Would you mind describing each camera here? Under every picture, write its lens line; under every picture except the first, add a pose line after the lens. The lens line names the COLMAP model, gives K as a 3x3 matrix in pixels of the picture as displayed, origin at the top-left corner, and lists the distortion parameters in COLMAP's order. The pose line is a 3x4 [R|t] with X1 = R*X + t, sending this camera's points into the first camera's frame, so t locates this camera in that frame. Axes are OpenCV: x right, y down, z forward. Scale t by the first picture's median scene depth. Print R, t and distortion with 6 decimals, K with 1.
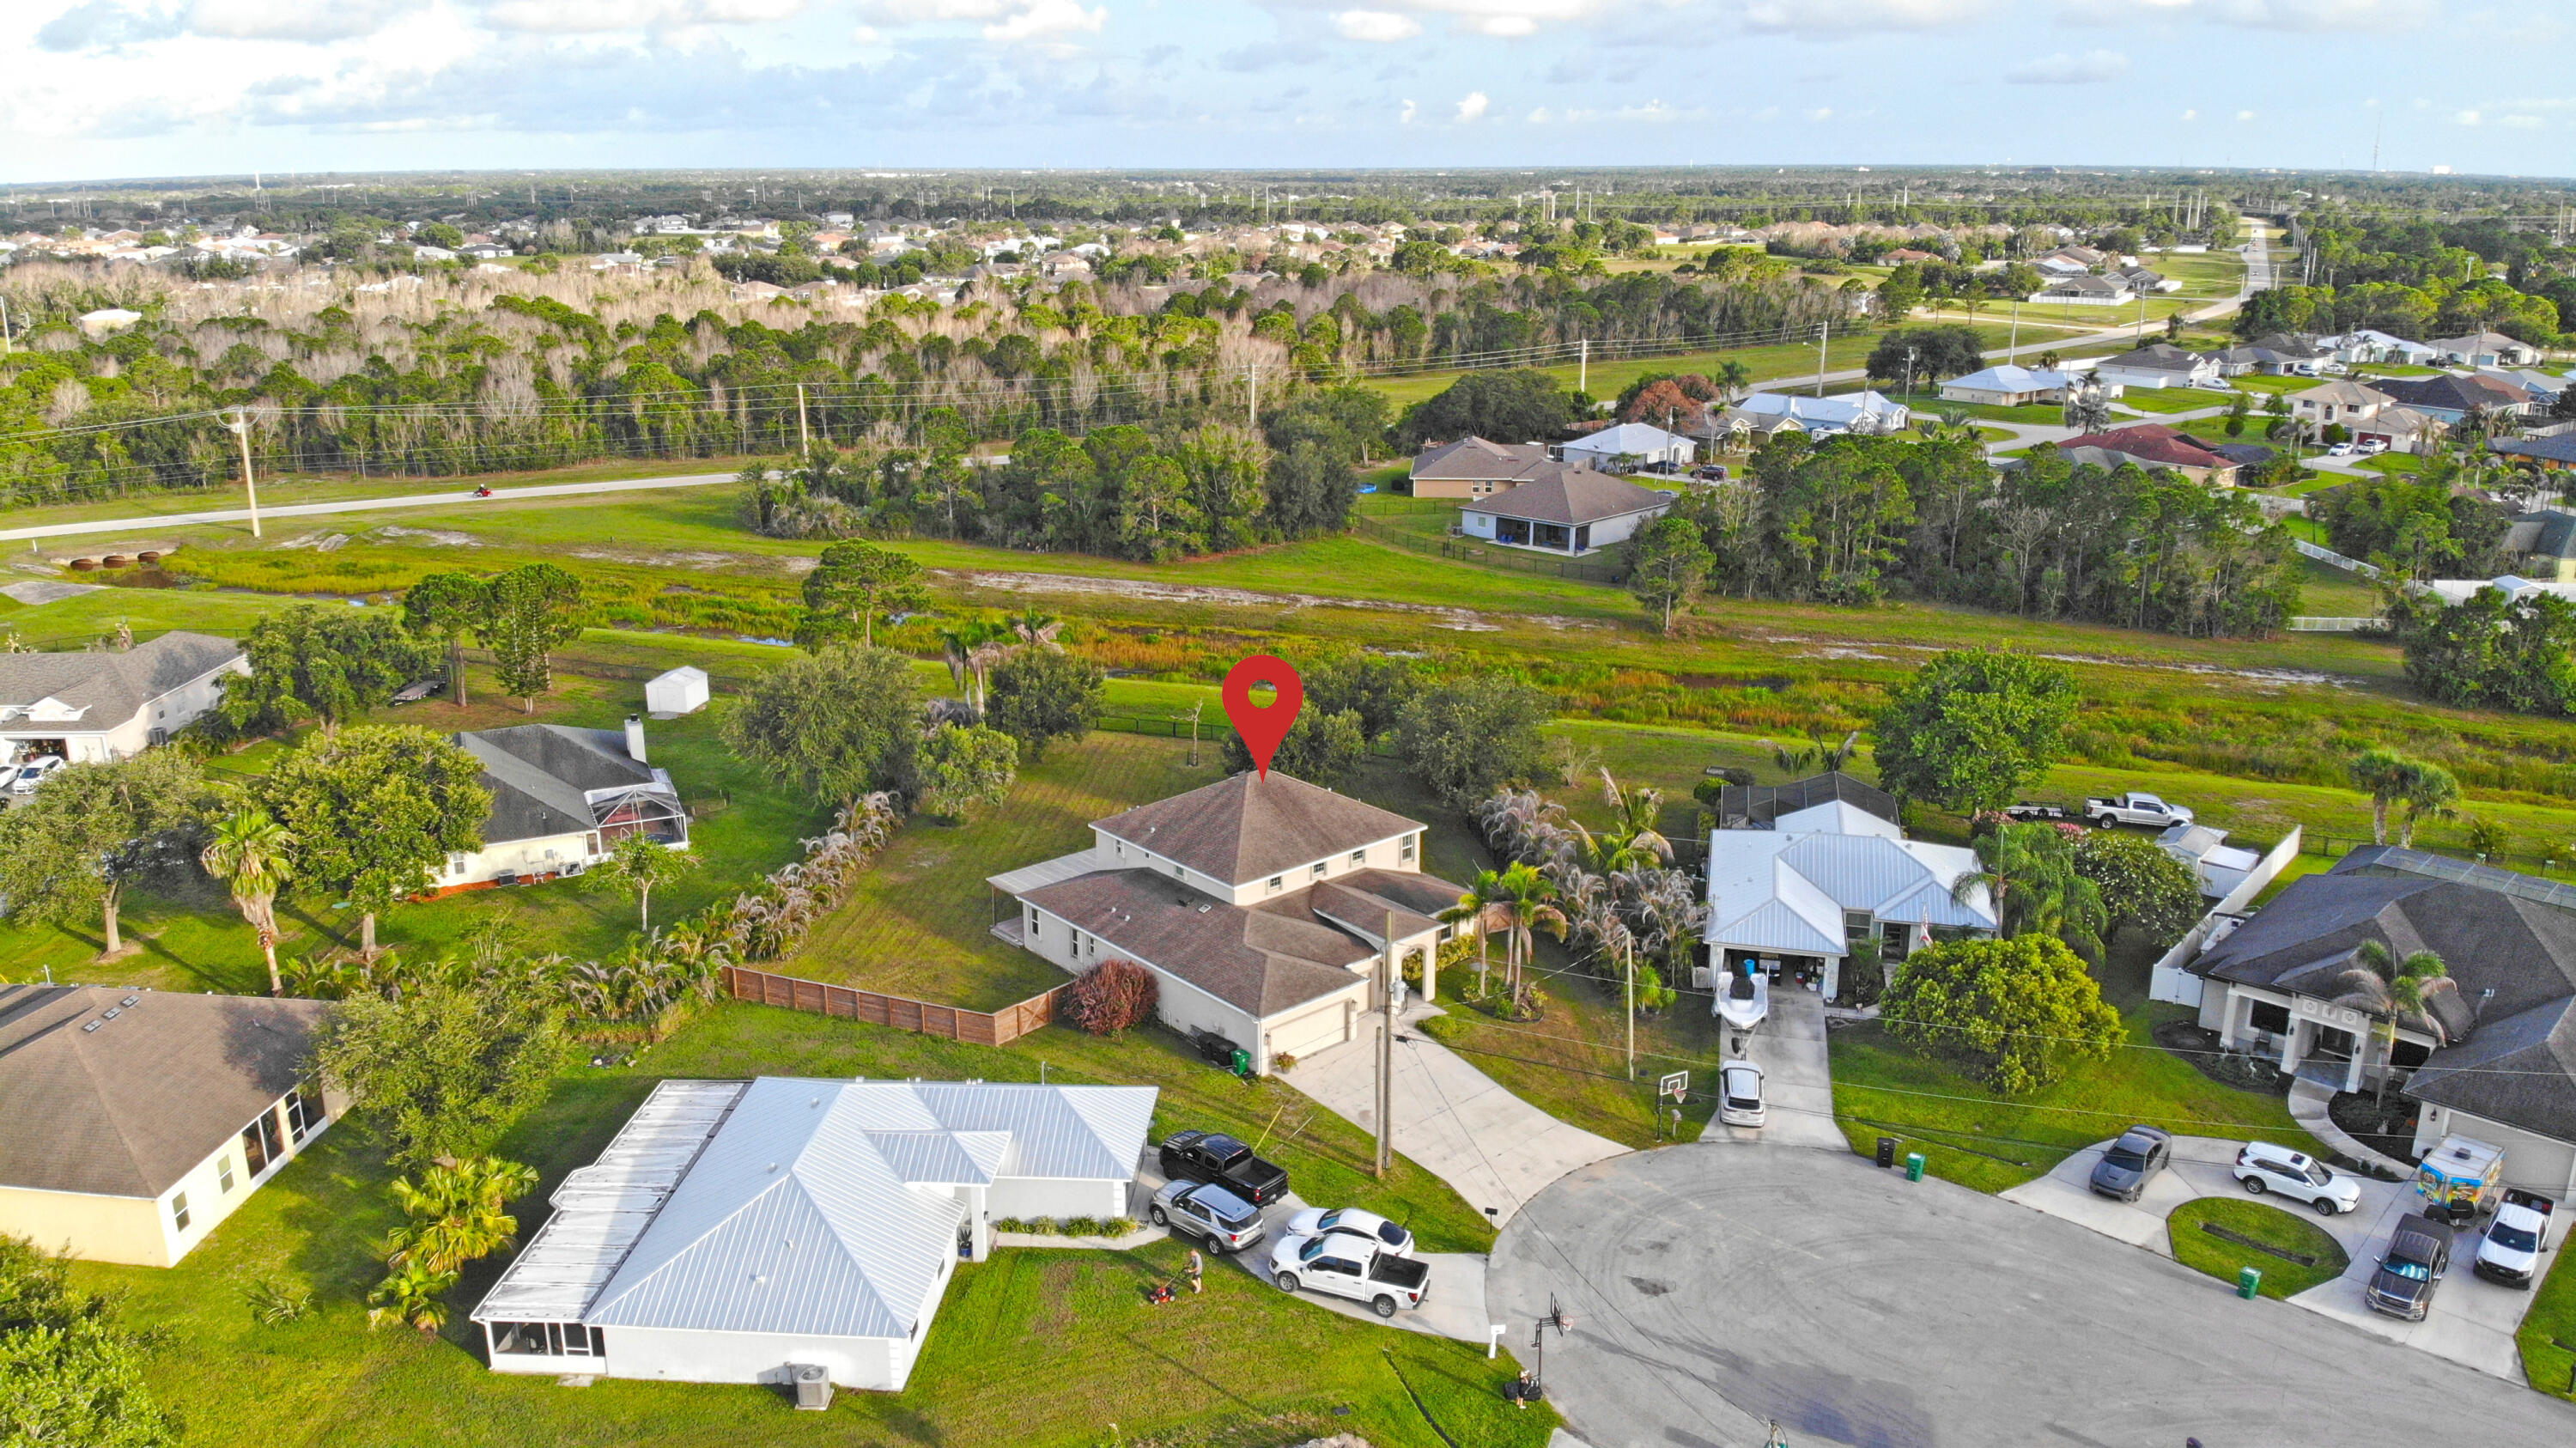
lens RADIAL K [[1923.2, 0, 1288.0], [0, 1923.2, 724.0], [0, 0, 1]] dist [0.053478, -0.199329]
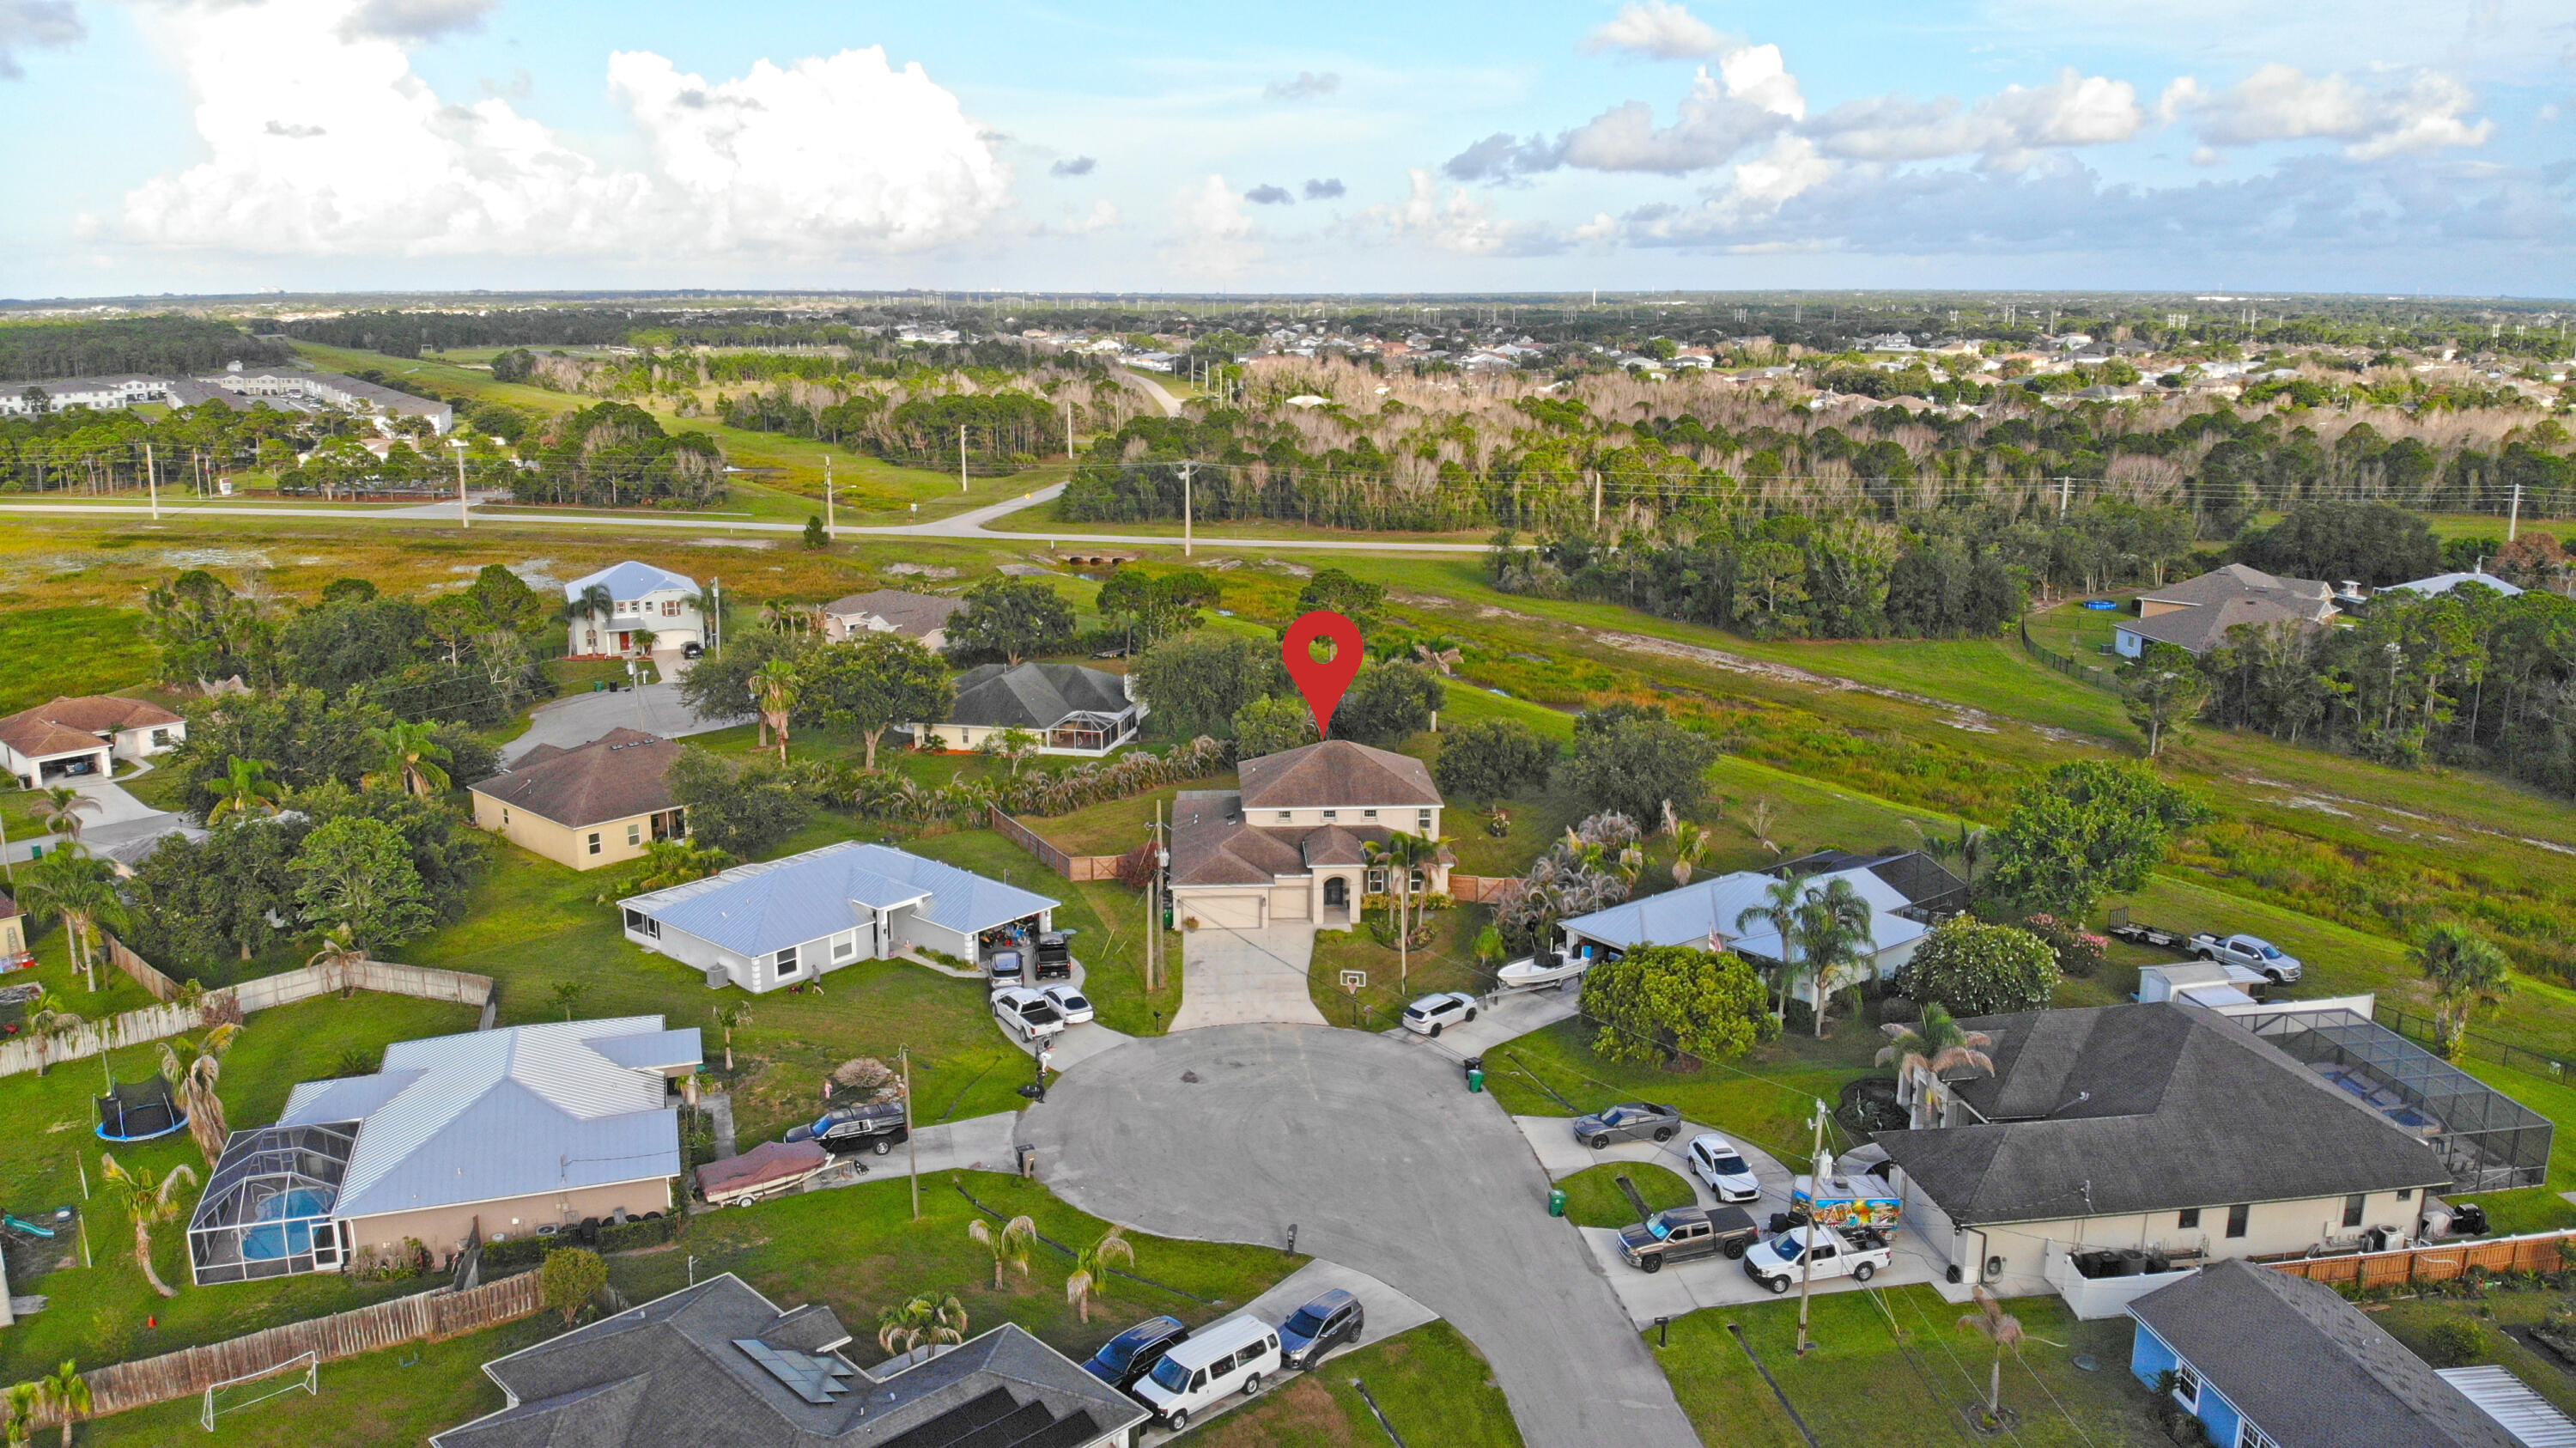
lens RADIAL K [[1857.8, 0, 1273.4], [0, 1857.8, 760.4], [0, 0, 1]] dist [0.129998, -0.287492]
pose [[0.781082, 0.149170, -0.606349, 0.367764], [-0.170265, 0.985129, 0.023024, 0.007394], [0.600767, 0.085257, 0.794865, -0.024340]]
